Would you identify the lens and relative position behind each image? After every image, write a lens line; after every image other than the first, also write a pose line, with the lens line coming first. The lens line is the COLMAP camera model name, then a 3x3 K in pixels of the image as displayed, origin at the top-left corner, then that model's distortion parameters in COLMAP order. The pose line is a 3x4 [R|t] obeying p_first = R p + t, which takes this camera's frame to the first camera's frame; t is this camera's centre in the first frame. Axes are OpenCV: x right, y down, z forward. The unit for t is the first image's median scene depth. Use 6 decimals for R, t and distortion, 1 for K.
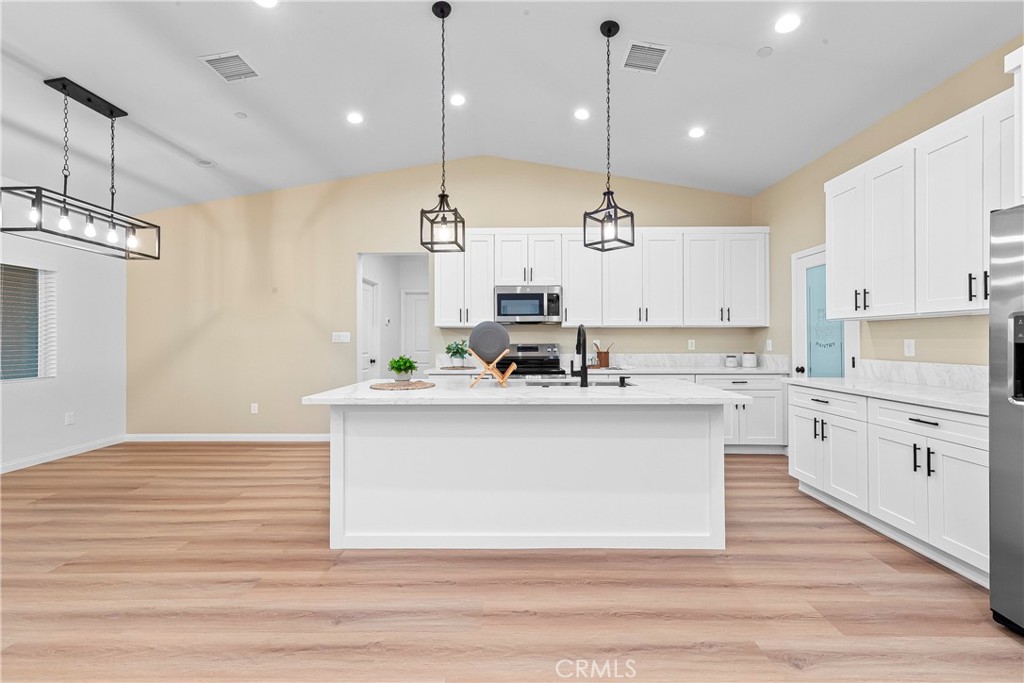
lens RADIAL K [[415.4, 0, 514.9], [0, 415.4, 338.4], [0, 0, 1]] dist [0.007834, -0.000023]
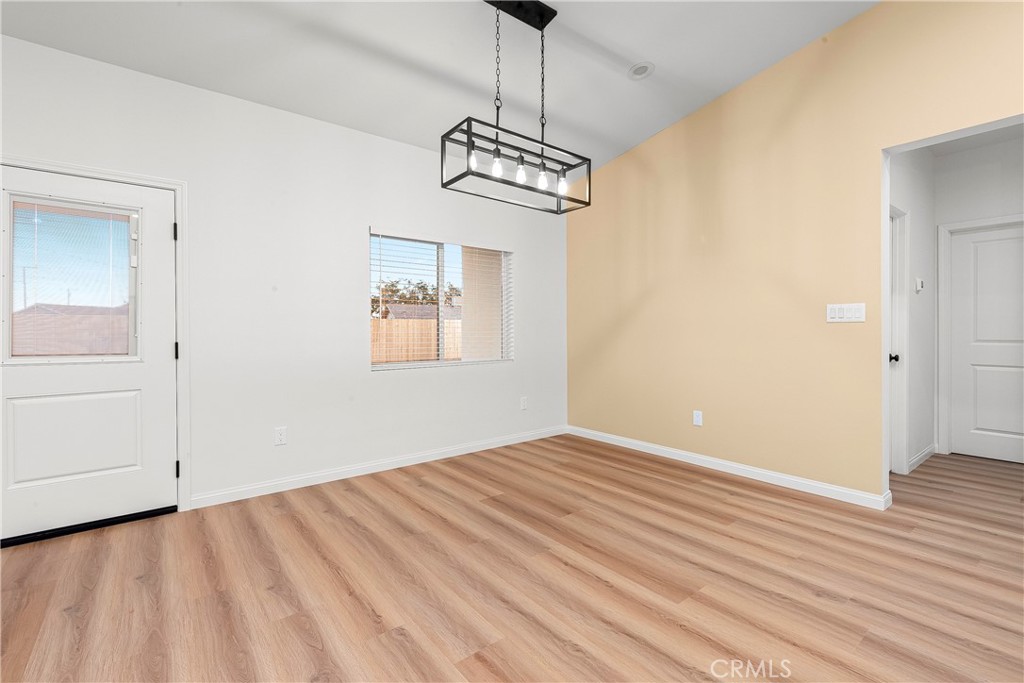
lens RADIAL K [[456.8, 0, 511.2], [0, 456.8, 330.9], [0, 0, 1]] dist [0.002705, 0.000460]
pose [[0.625347, 0.000458, -0.780347, -0.302857], [0.006311, 0.999964, 0.005644, 0.020584], [0.780321, -0.008454, 0.625322, 0.376641]]
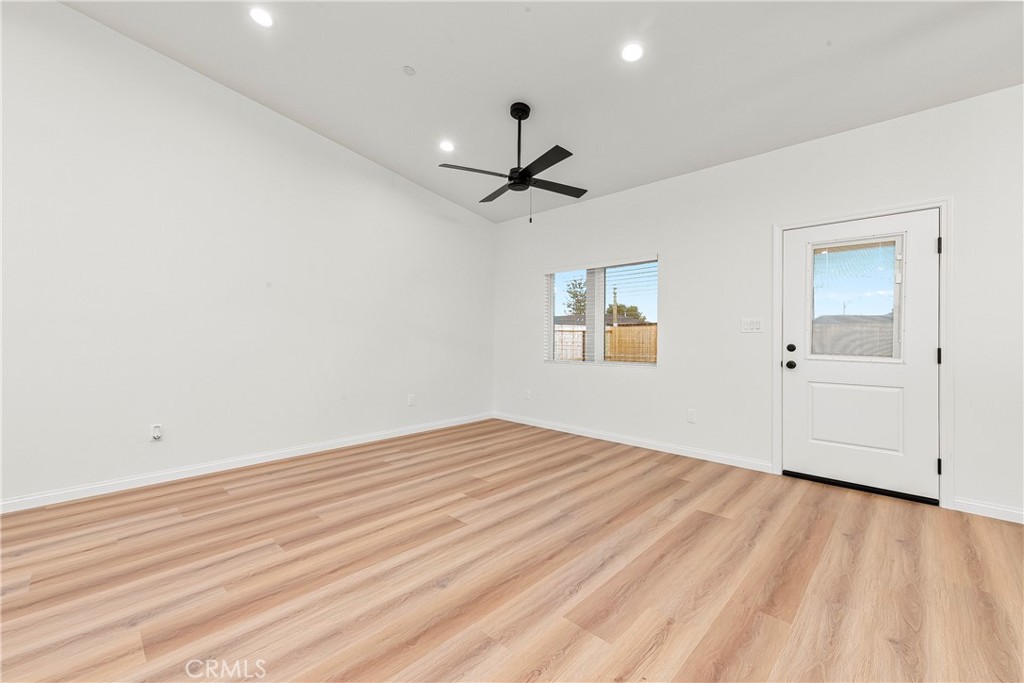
lens RADIAL K [[415.4, 0, 514.9], [0, 415.4, 338.4], [0, 0, 1]] dist [0.007834, -0.000023]
pose [[-0.688769, 0.003496, -0.724972, -0.176258], [0.001676, 0.999993, 0.003230, 0.019115], [0.724979, 0.001009, -0.688770, 0.383505]]
